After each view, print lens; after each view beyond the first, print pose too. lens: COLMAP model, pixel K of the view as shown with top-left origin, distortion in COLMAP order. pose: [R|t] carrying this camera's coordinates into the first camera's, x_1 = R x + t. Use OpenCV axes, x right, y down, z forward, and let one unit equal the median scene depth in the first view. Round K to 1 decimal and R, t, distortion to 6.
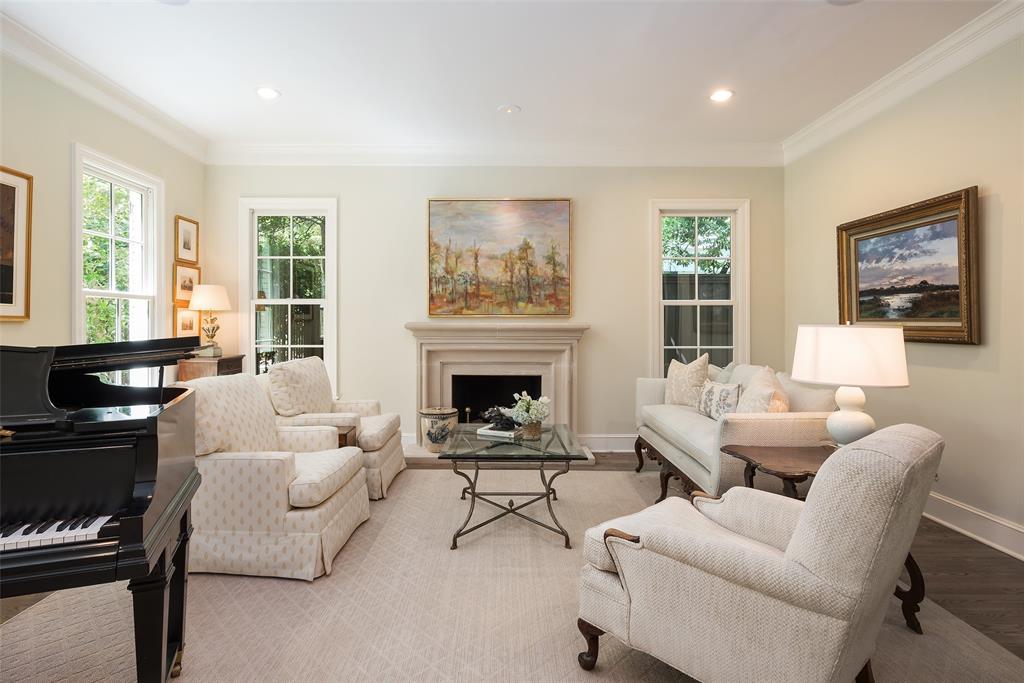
lens RADIAL K [[470.8, 0, 511.2], [0, 470.8, 321.3], [0, 0, 1]] dist [-0.000347, -0.000018]
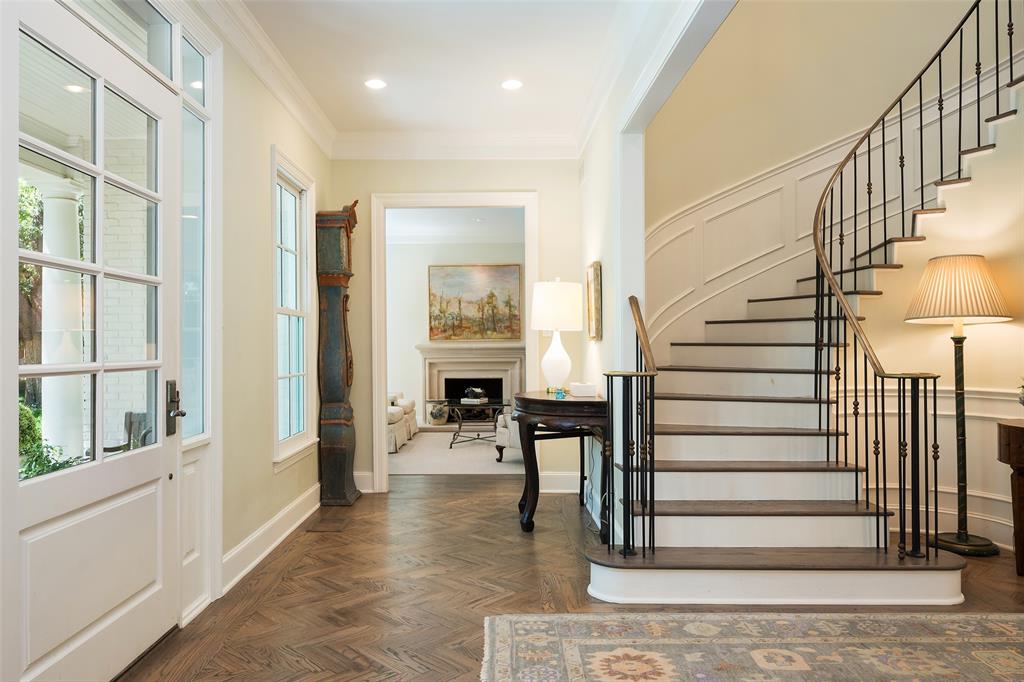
lens RADIAL K [[623.3, 0, 512.0], [0, 623.3, 341.0], [0, 0, 1]] dist [0.000456, -0.000002]
pose [[0.999914, -0.008710, 0.009827, 0.077144], [0.008766, 0.999946, -0.005633, 0.004437], [-0.009778, 0.005719, 0.999936, -1.060865]]
